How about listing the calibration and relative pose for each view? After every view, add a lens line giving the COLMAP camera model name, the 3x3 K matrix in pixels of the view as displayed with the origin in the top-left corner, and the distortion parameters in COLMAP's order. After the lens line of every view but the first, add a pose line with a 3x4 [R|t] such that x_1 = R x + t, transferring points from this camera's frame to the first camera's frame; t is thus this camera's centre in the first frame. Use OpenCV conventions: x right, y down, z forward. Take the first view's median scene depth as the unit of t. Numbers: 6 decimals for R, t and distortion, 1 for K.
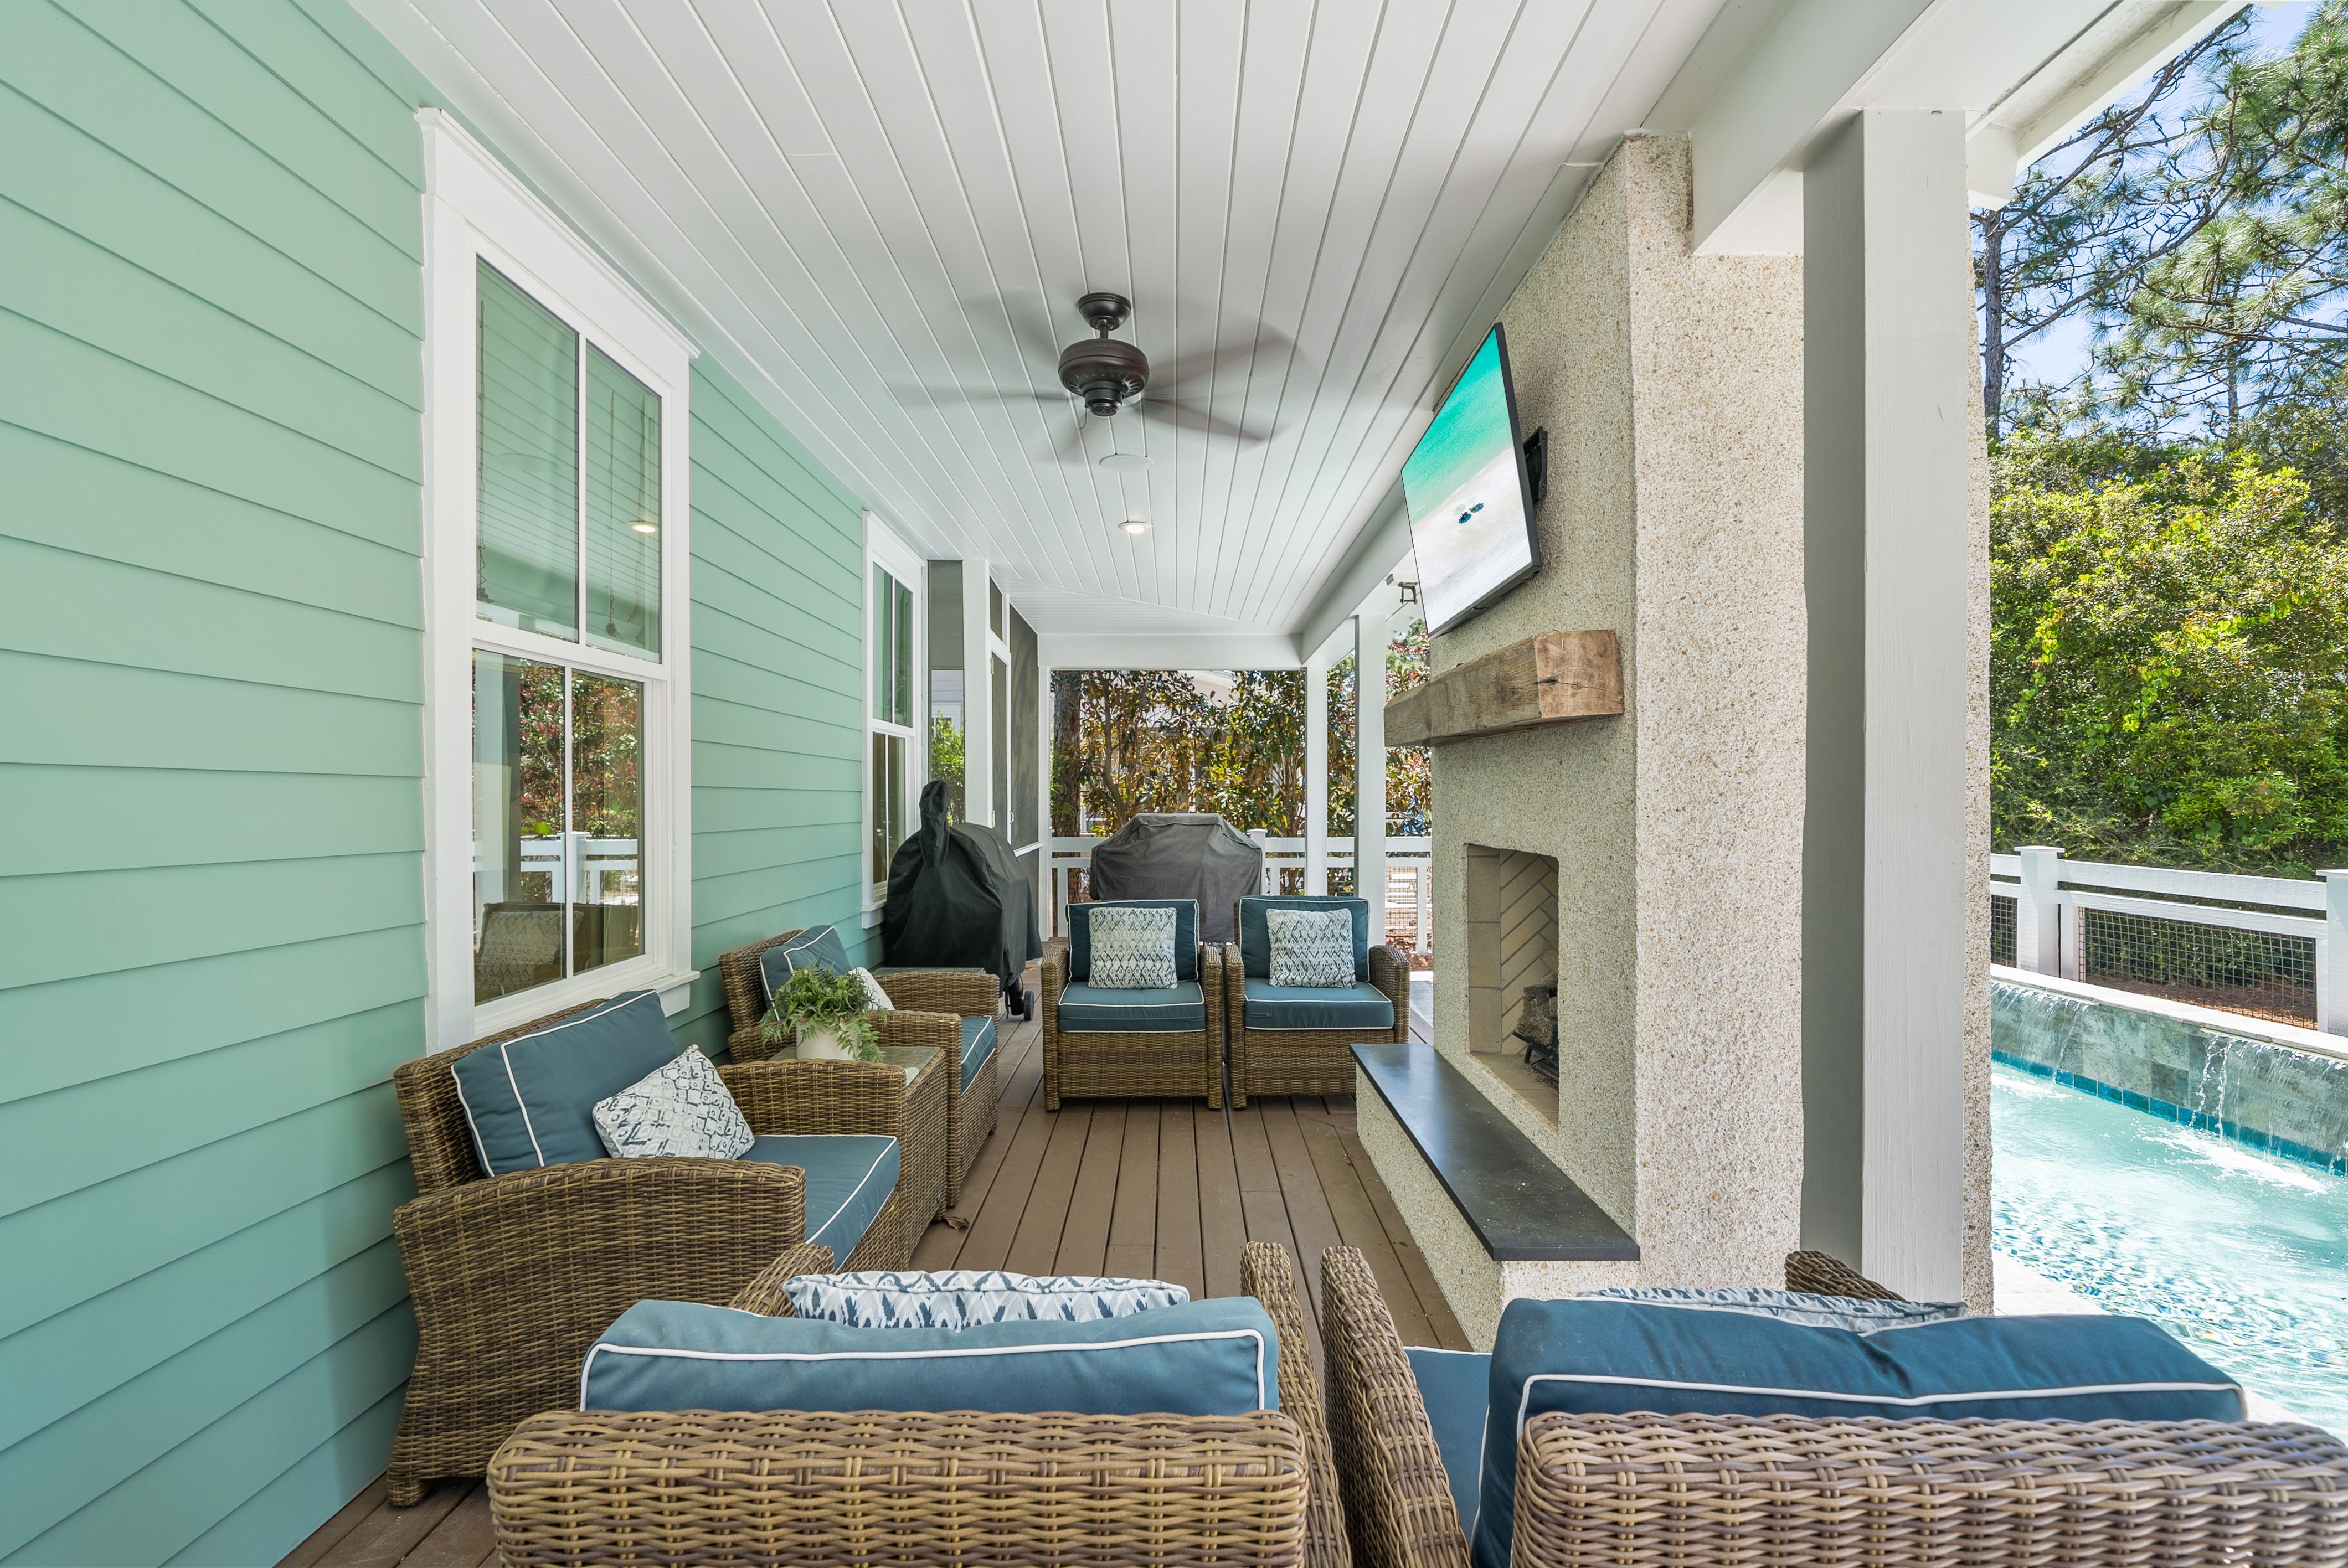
lens RADIAL K [[956.1, 0, 1167.6], [0, 956.1, 798.5], [0, 0, 1]] dist [0.001811, 0.000177]
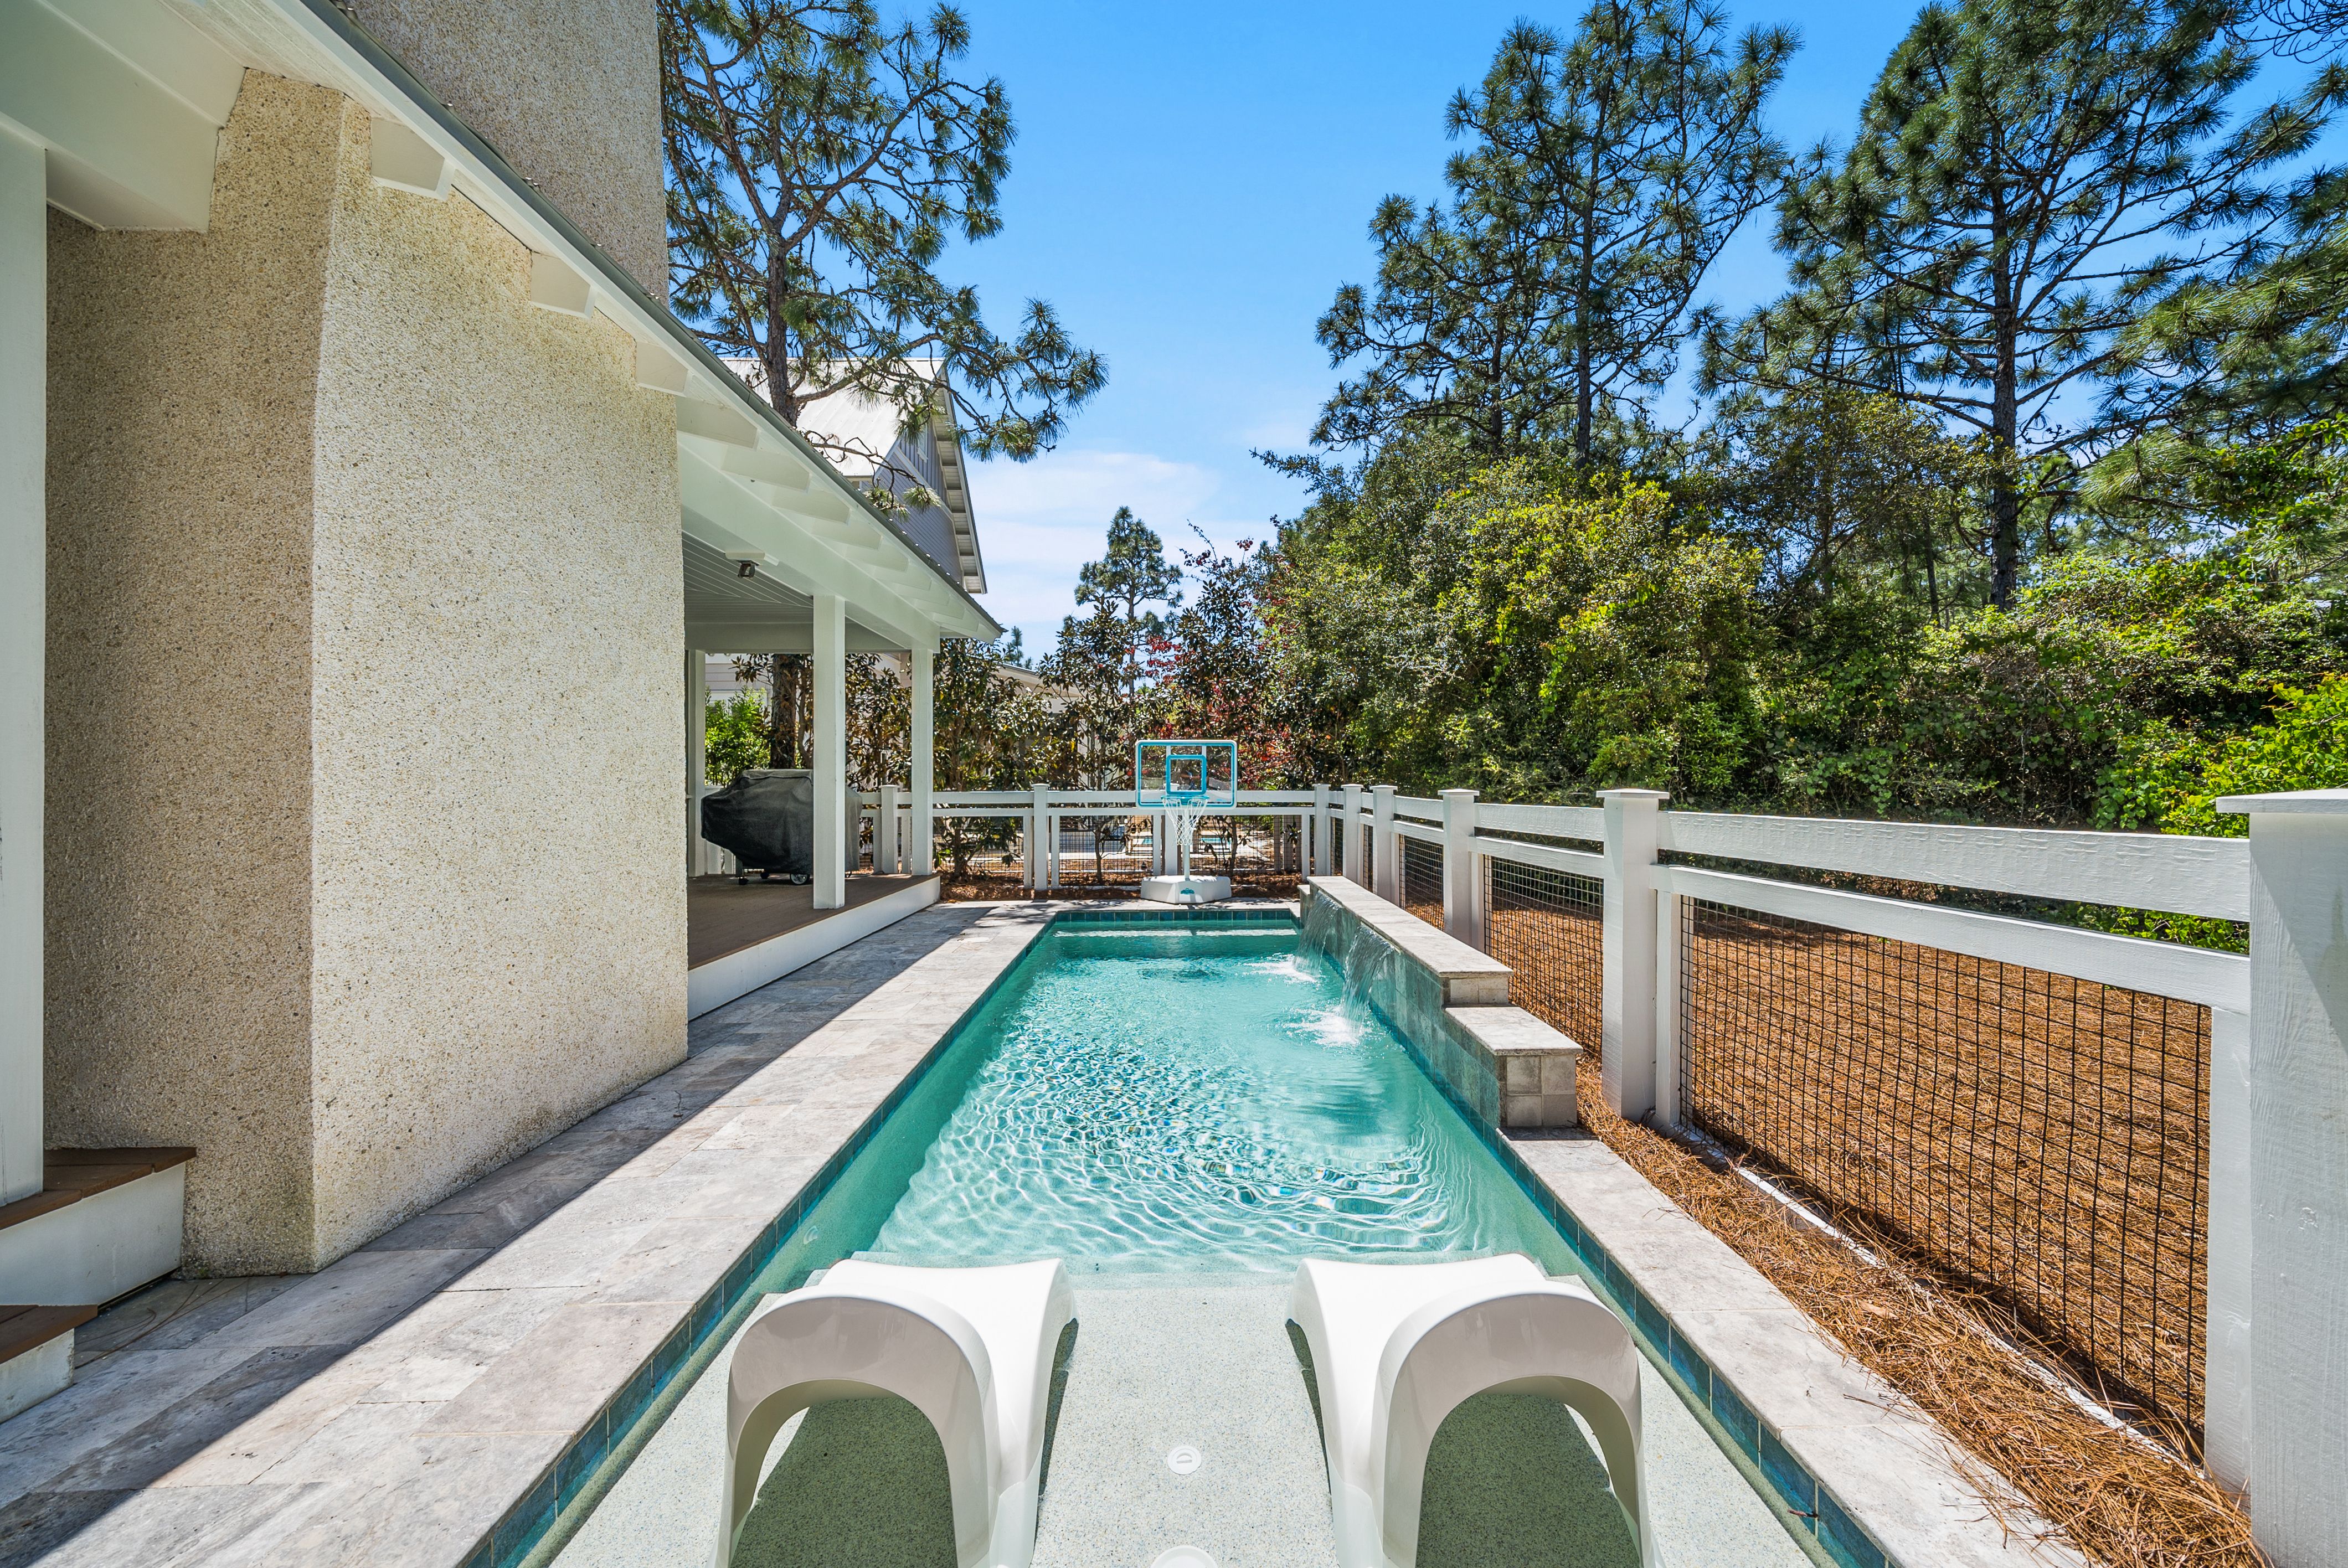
lens RADIAL K [[813.8, 0, 1183.0], [0, 813.8, 782.1], [0, 0, 1]] dist [-0.006976, 0.000078]
pose [[0.999363, -0.002353, 0.035616, 0.520905], [0.002454, 0.999993, -0.002800, 0.041306], [-0.035609, 0.002885, 0.999362, -0.022331]]
